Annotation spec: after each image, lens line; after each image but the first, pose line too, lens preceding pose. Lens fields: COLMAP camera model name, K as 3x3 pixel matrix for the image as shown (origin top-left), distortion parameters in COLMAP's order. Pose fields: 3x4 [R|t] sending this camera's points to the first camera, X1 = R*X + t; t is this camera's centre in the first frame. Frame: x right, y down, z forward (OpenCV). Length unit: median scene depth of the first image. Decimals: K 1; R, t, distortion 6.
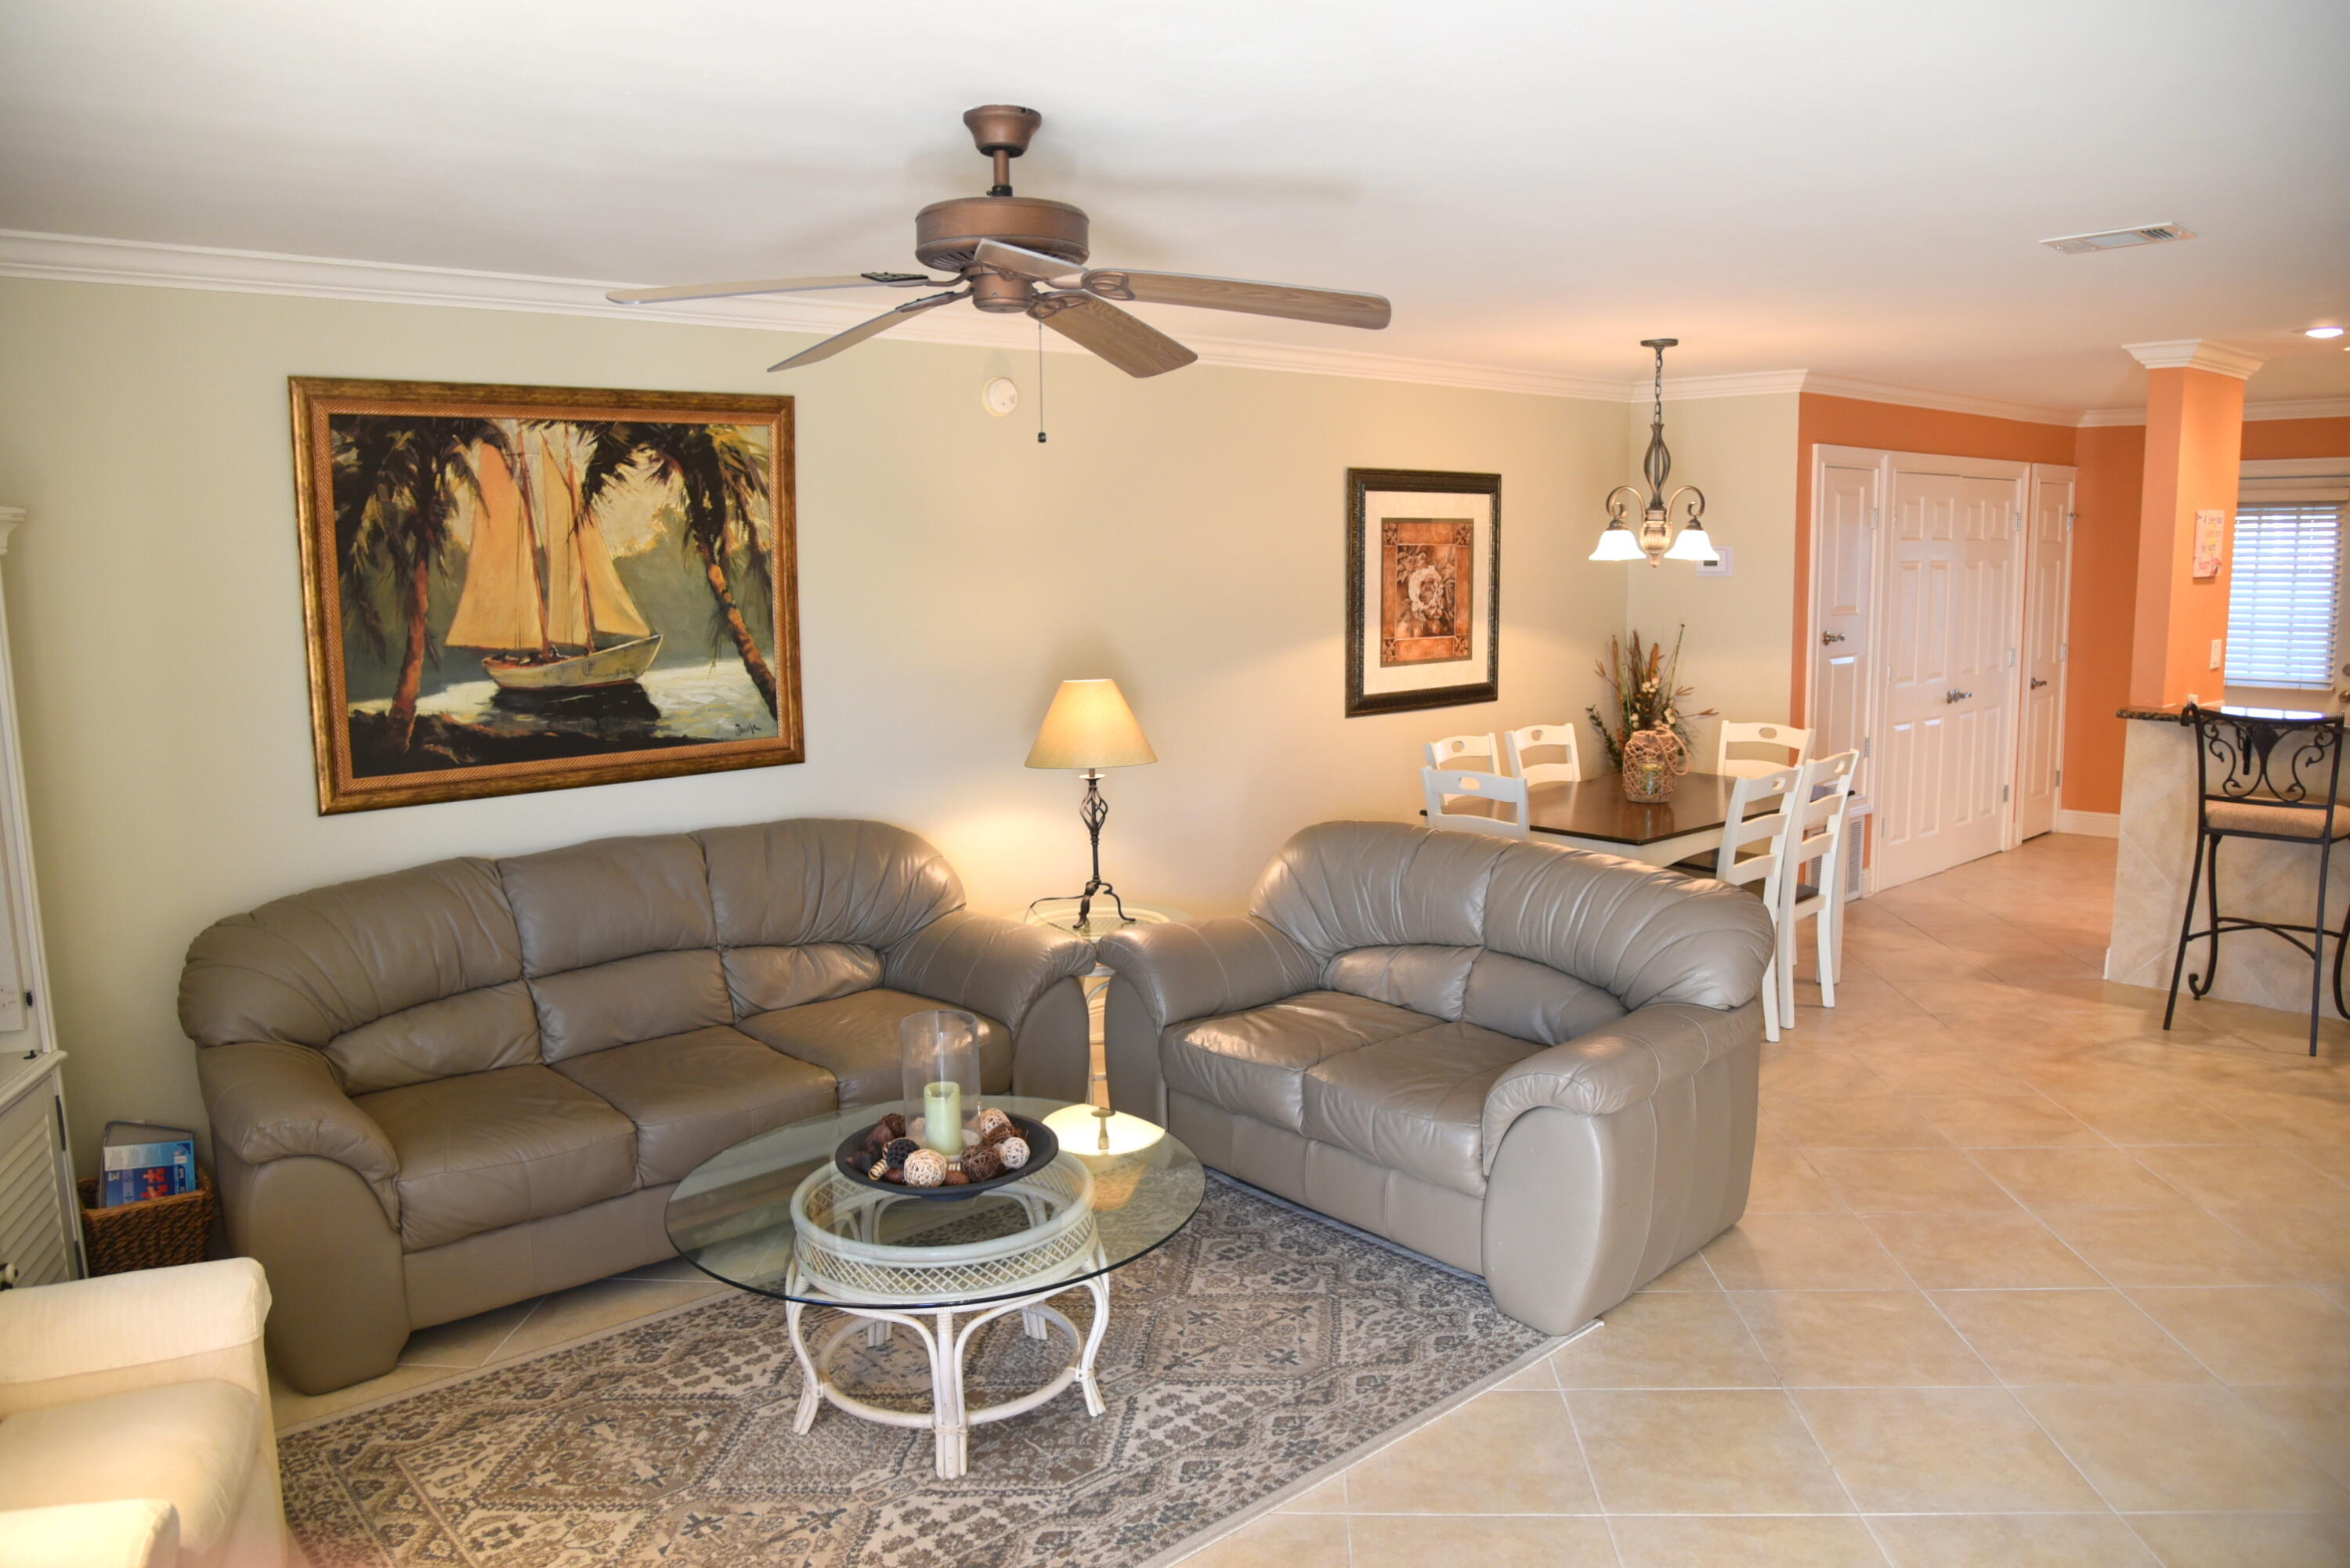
lens RADIAL K [[1622.8, 0, 1175.0], [0, 1622.8, 784.0], [0, 0, 1]] dist [-0.072087, 0.001996]
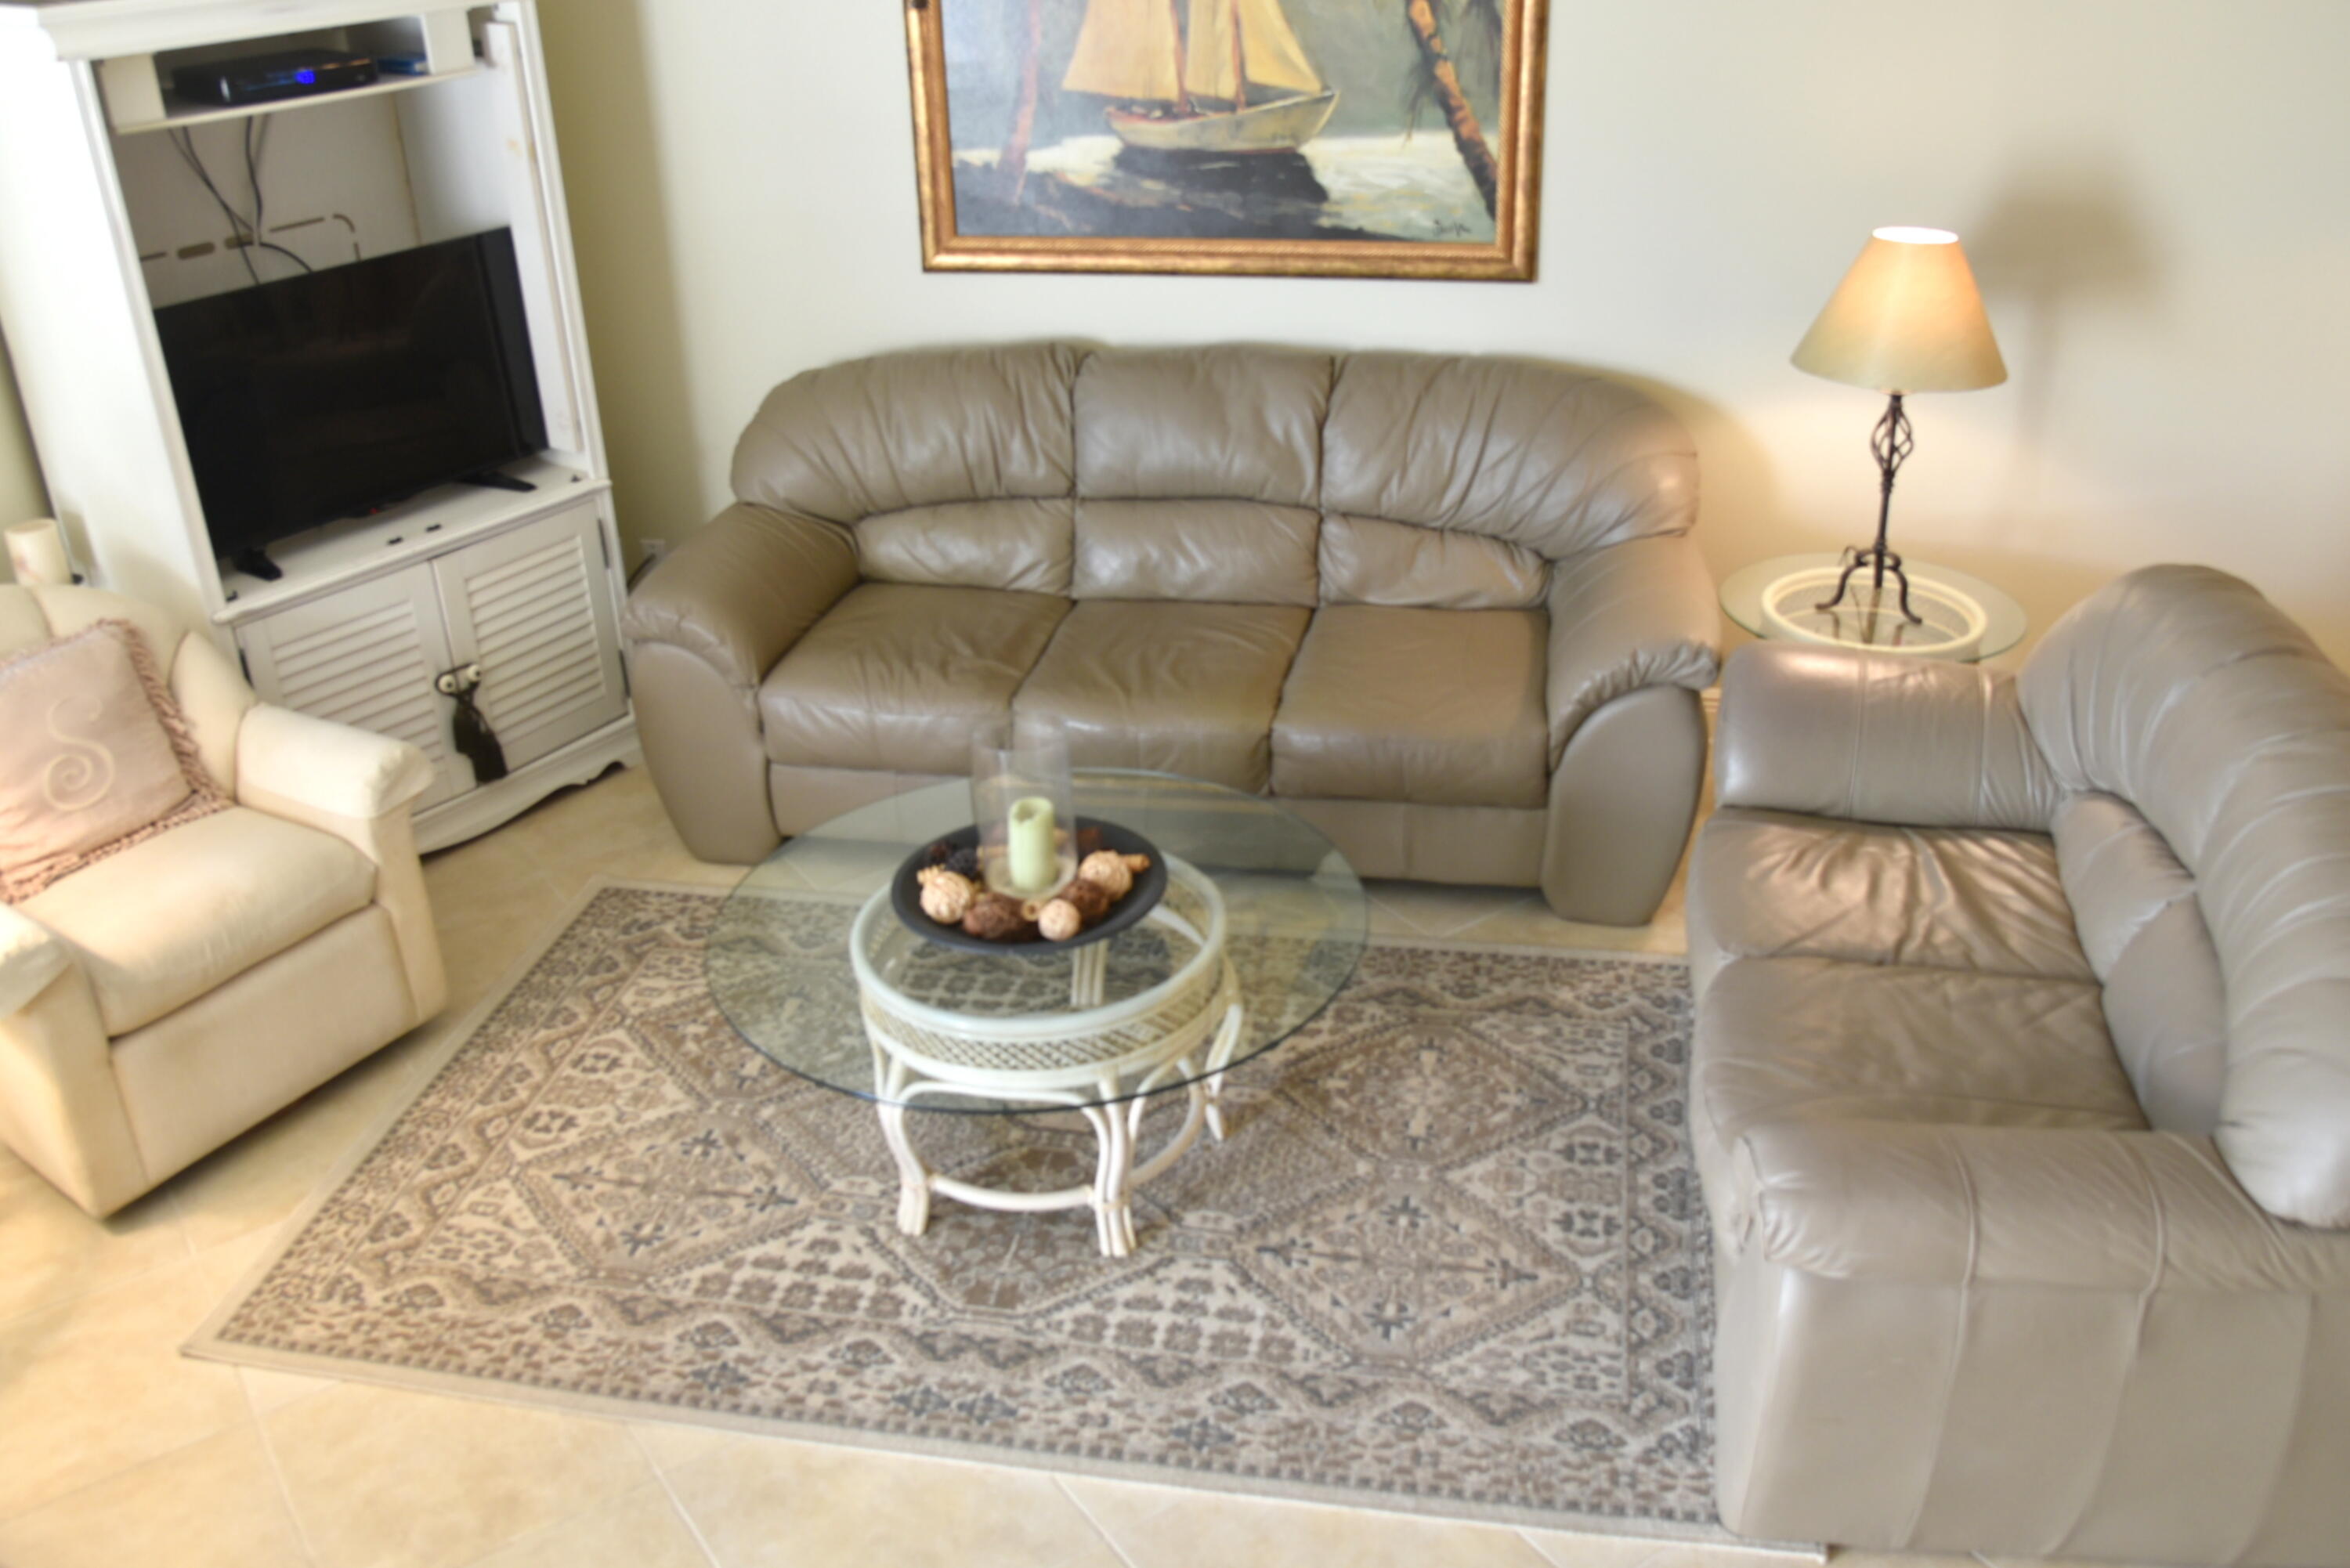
lens RADIAL K [[1997.6, 0, 1175.0], [0, 1997.6, 784.0], [0, 0, 1]] dist [-0.078822, -0.000301]
pose [[0.626202, 0.360115, -0.691511, 0.426139], [-0.101073, 0.916950, 0.385988, -0.156176], [0.773081, -0.171814, 0.610594, 0.338176]]
